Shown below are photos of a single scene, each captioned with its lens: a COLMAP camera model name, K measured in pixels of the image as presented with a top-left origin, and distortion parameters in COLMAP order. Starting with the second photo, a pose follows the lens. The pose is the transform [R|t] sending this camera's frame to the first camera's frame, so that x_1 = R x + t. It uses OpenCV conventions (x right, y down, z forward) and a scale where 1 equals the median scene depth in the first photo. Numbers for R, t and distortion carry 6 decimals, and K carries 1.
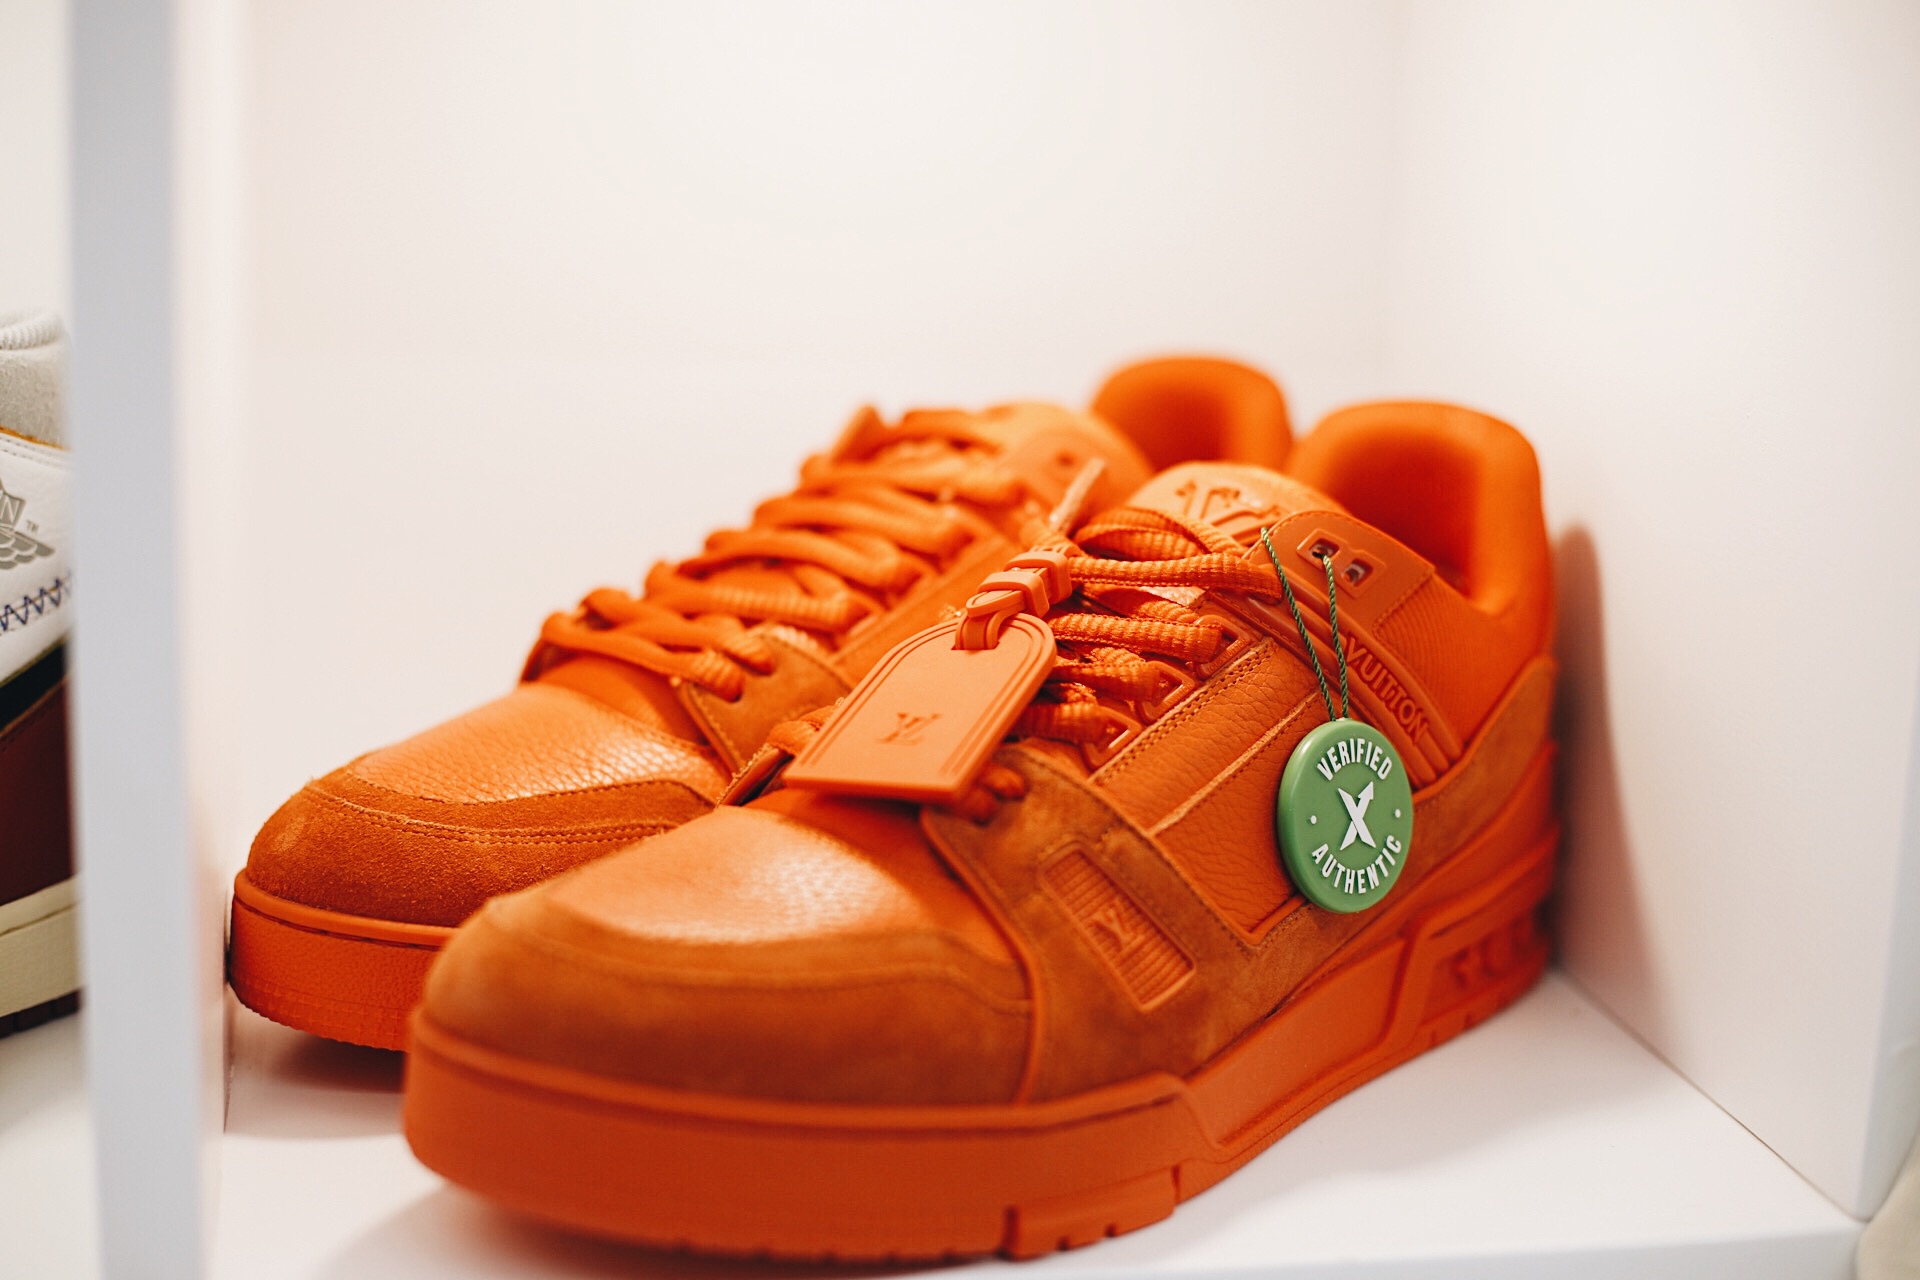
lens RADIAL K [[2972.3, 0, 955.4], [0, 2972.3, 636.1], [0, 0, 1]] dist [-0.181333, 0.000000]
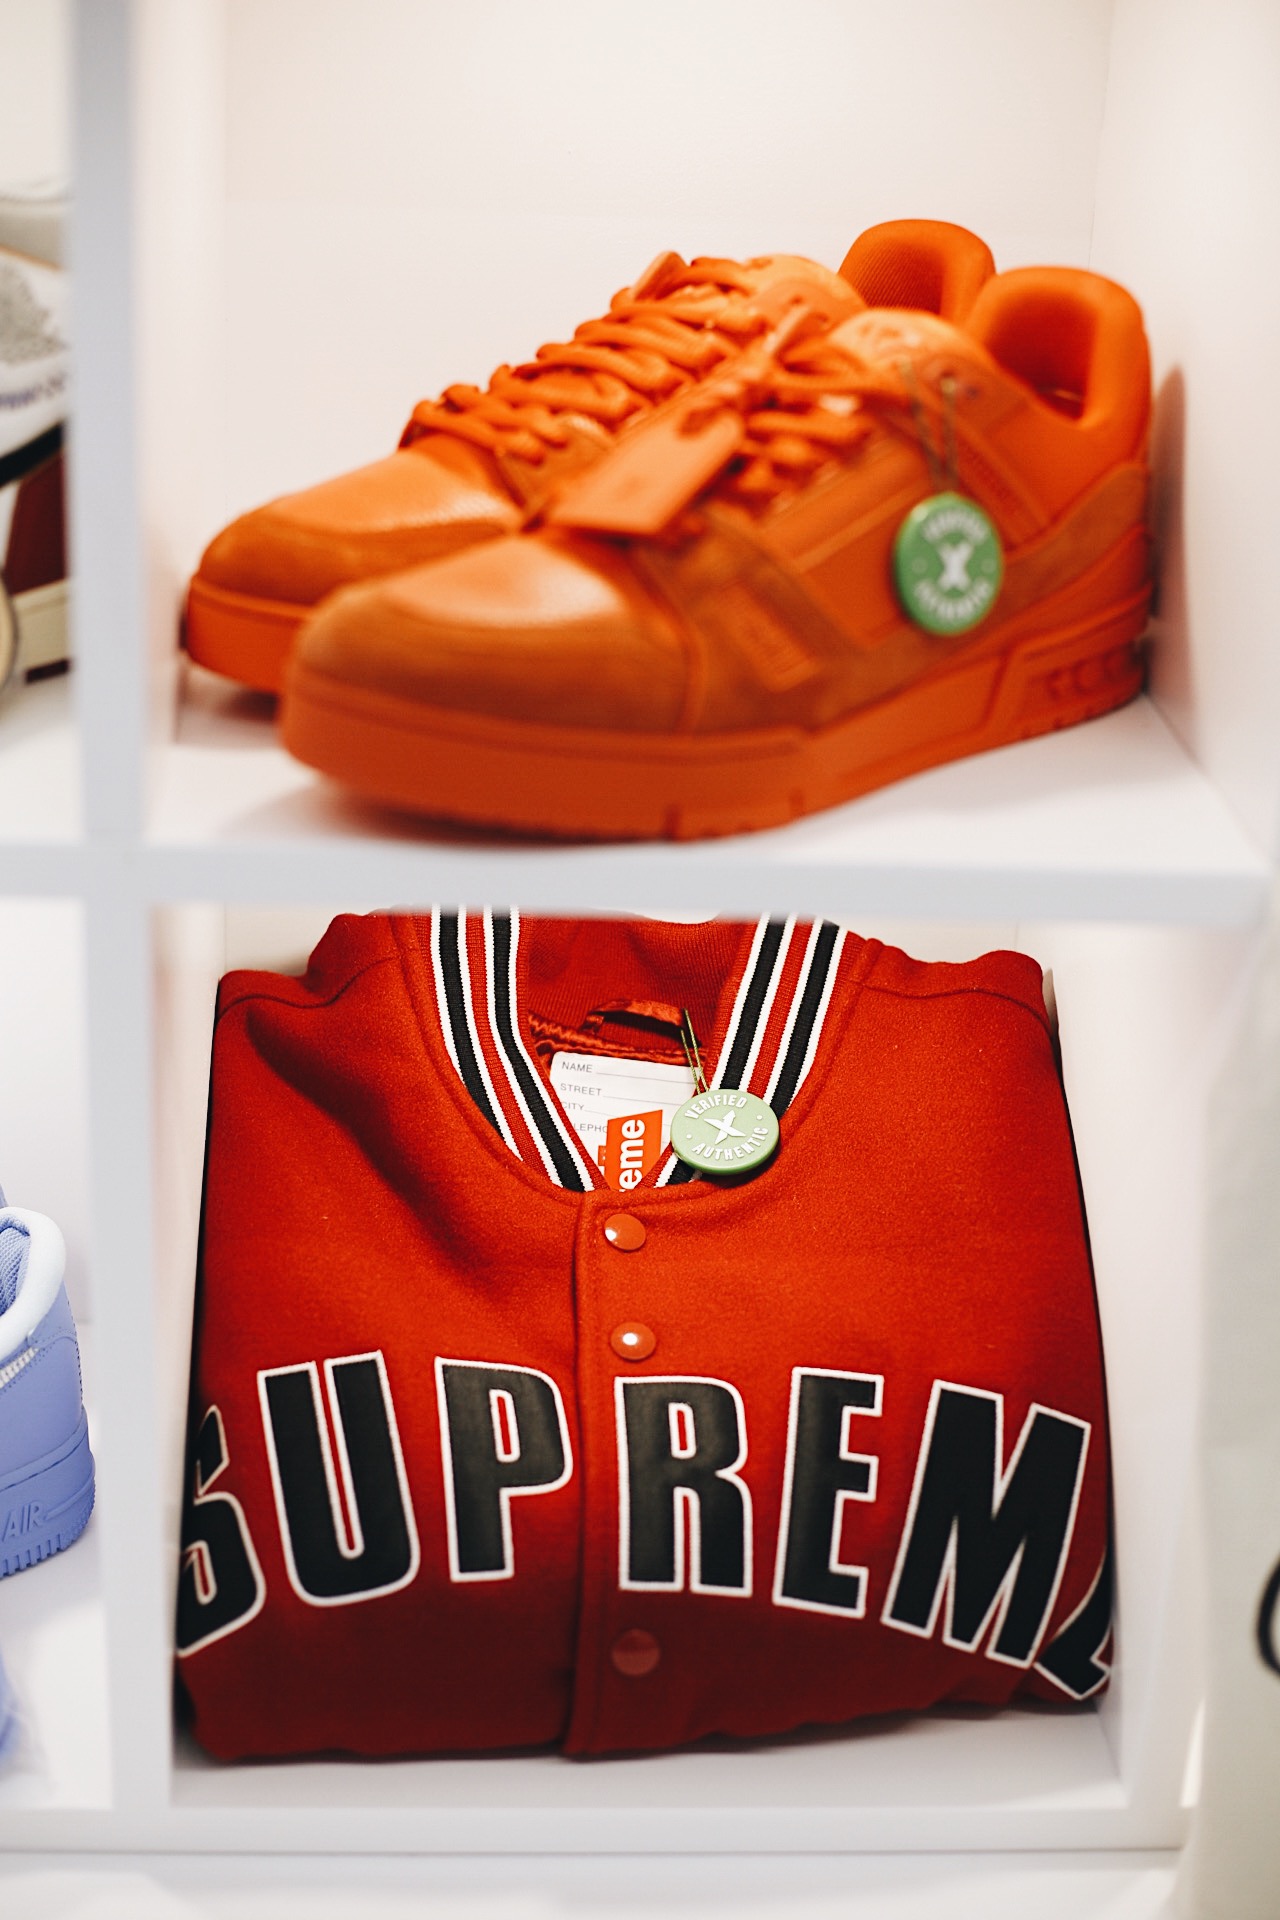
lens RADIAL K [[2972.3, 0, 639.7], [0, 2972.3, 969.9], [0, 0, 1]] dist [-0.181333, 0.000000]
pose [[0.991427, 0.059815, -0.116169, 0.155469], [-0.037747, 0.982272, 0.183623, -0.003535], [0.125093, -0.177664, 0.976108, -0.428857]]
